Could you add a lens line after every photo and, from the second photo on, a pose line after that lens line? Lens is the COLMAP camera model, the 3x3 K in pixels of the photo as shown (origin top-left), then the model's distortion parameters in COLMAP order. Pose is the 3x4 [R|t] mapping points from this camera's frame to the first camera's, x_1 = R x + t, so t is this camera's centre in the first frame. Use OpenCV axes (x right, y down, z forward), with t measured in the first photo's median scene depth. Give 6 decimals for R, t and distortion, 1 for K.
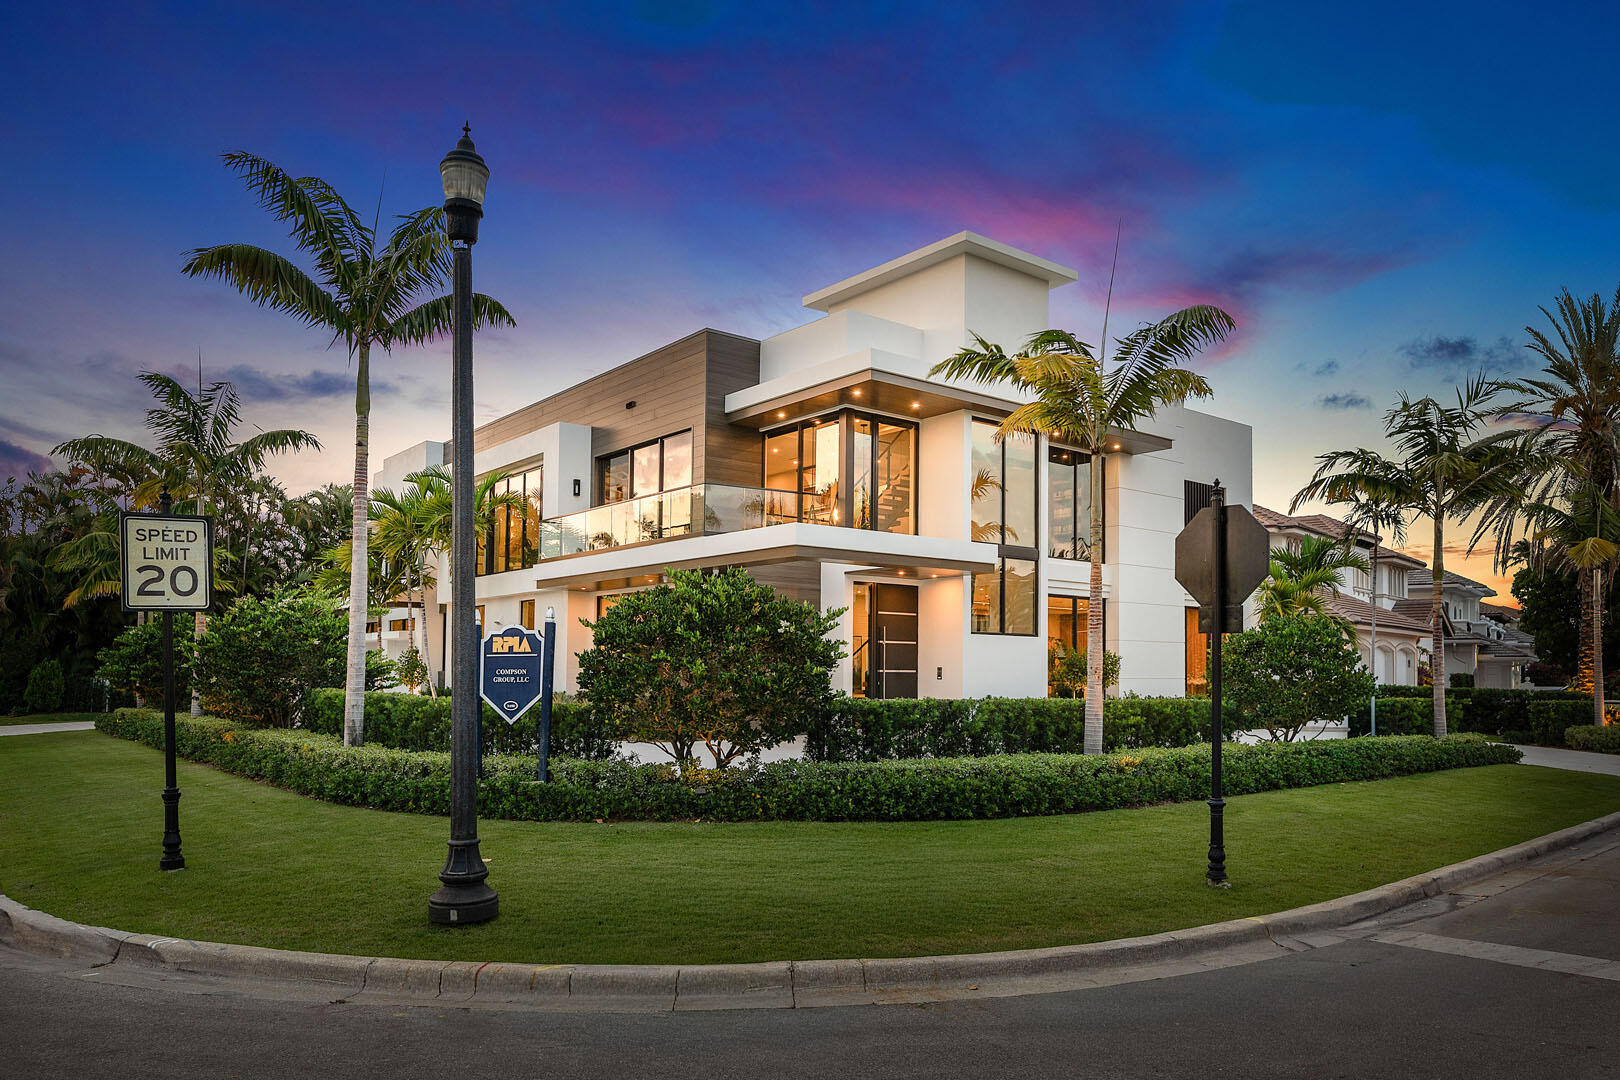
lens RADIAL K [[1015.4, 0, 868.0], [0, 1015.4, 536.9], [0, 0, 1]] dist [0.004970, 0.002137]
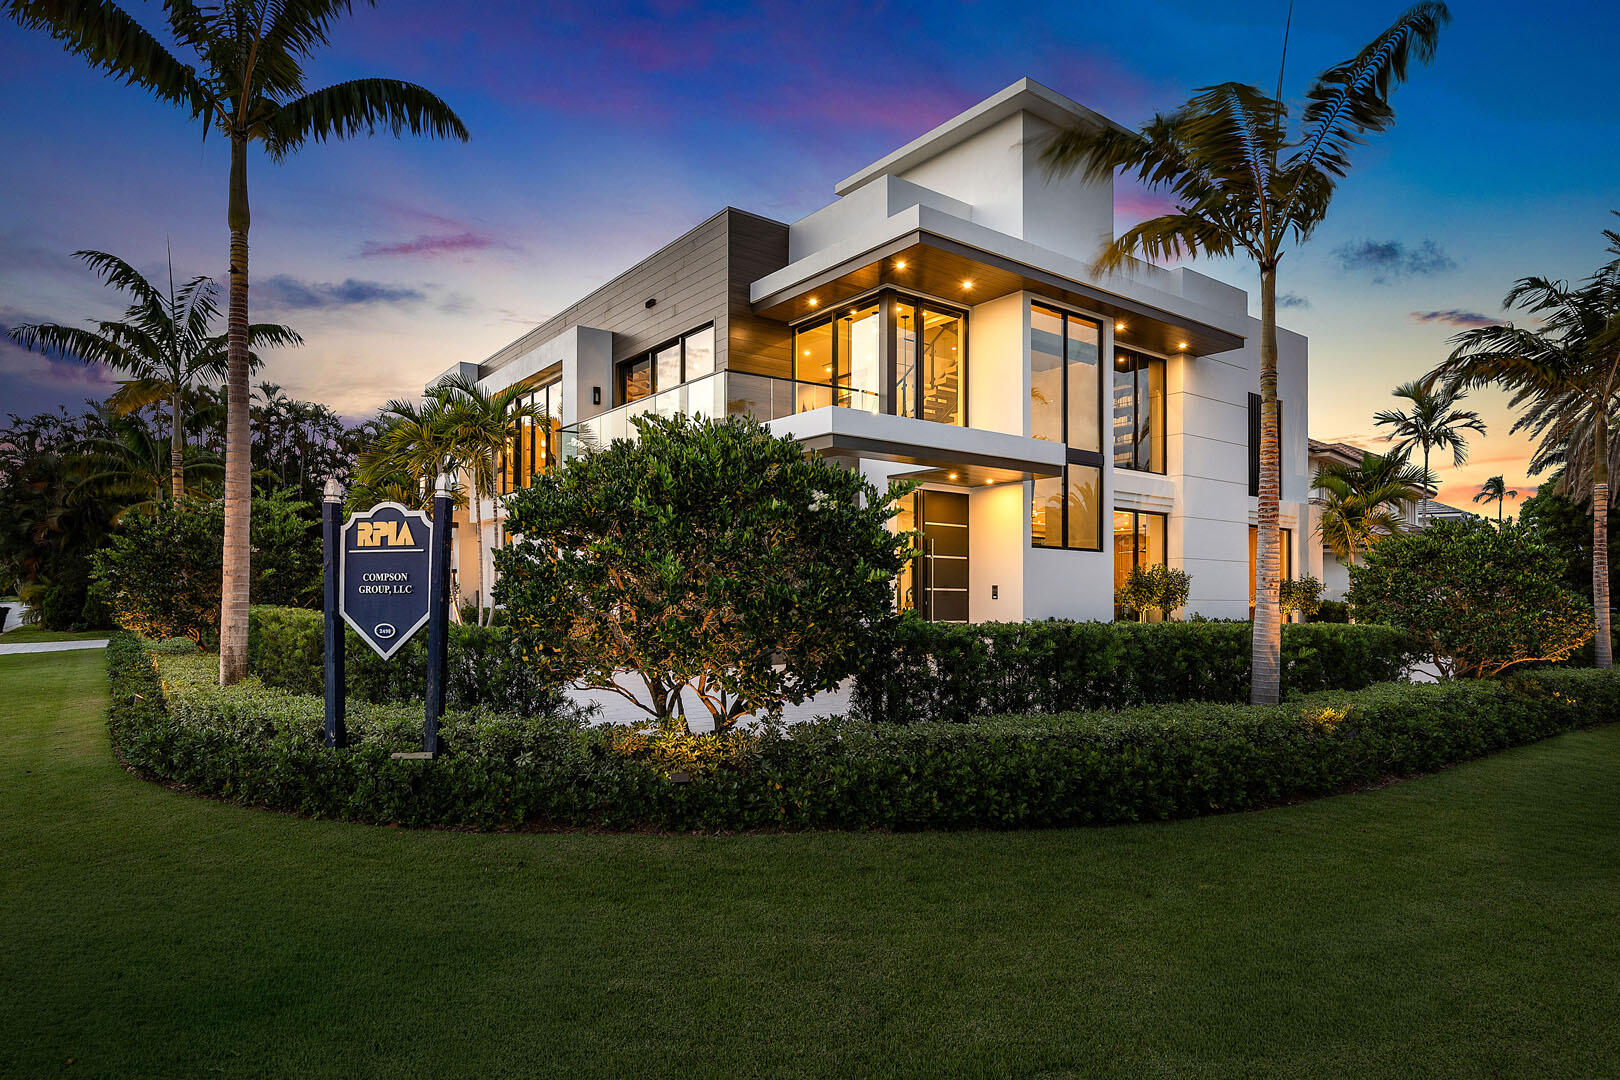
lens RADIAL K [[924.6, 0, 810.0], [0, 924.6, 540.0], [0, 0, 1]] dist [0.005129, 0.001906]
pose [[0.995934, -0.002599, -0.090049, -0.019653], [0.009084, 0.997386, 0.071690, 0.035621], [0.089627, -0.072217, 0.993354, 0.228729]]
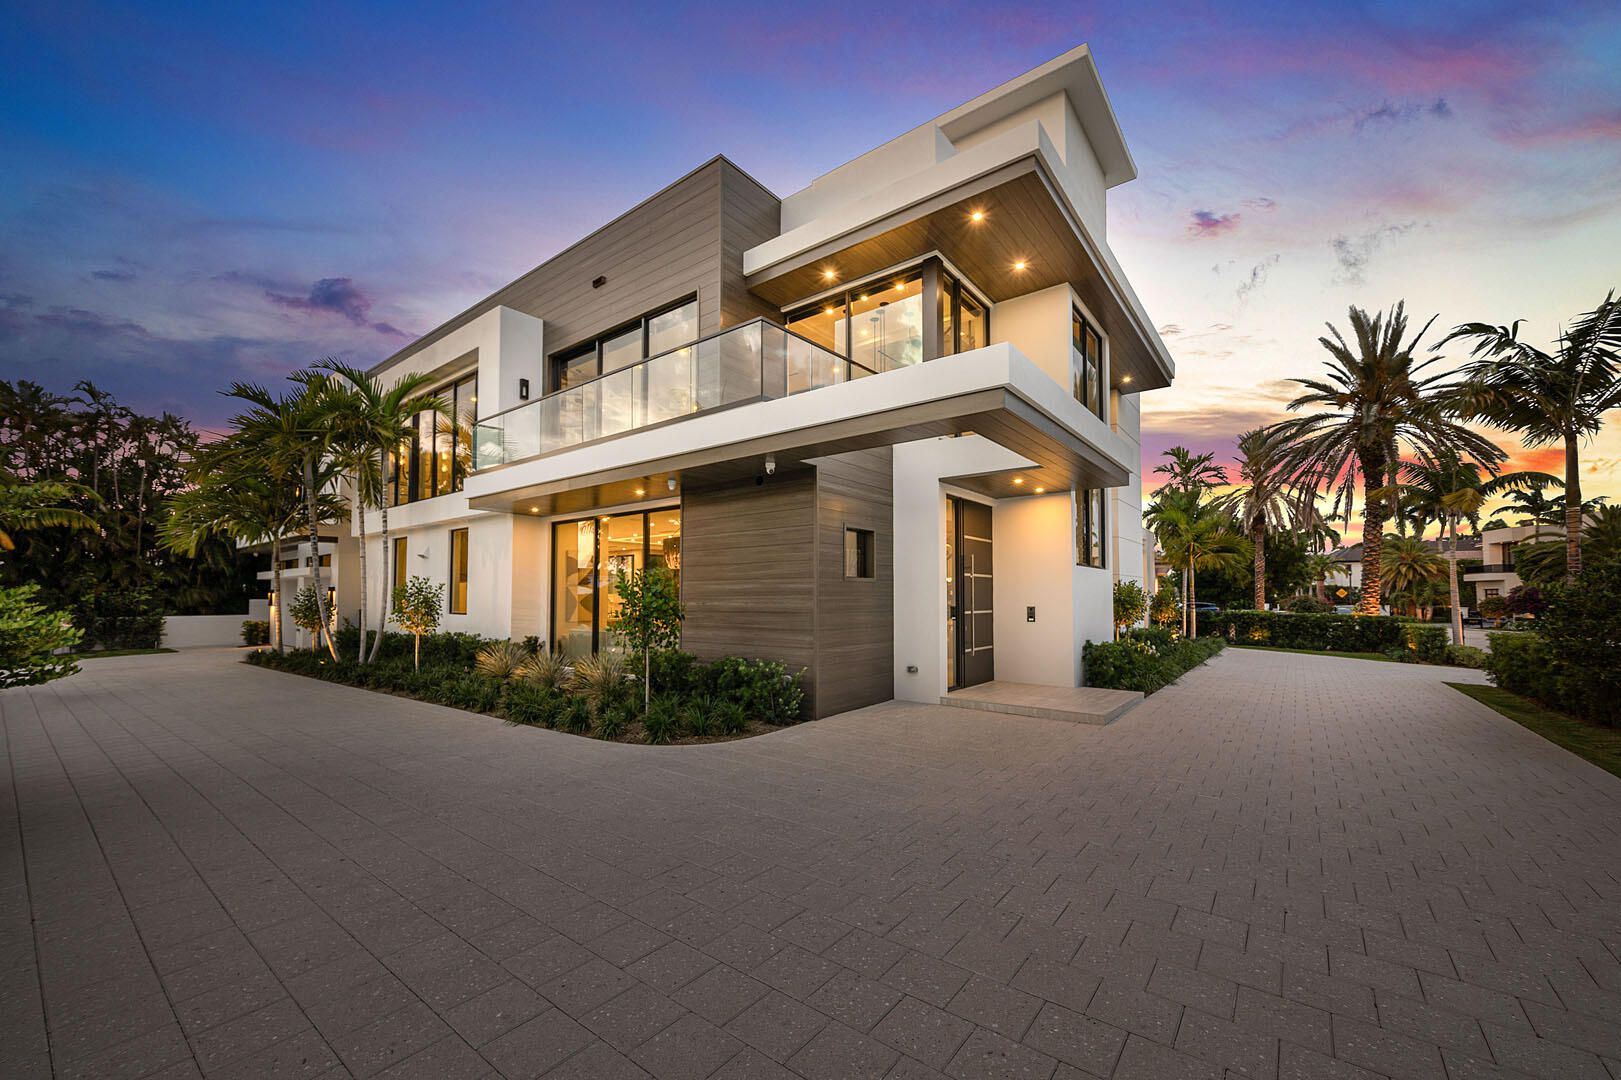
lens RADIAL K [[591.3, 0, 815.8], [0, 591.3, 545.7], [0, 0, 1]] dist [0.000333, 0.000032]
pose [[0.977156, 0.004805, 0.212467, -0.227687], [-0.015289, 0.998743, 0.047728, 0.072071], [-0.211970, -0.049886, 0.976002, 0.692001]]
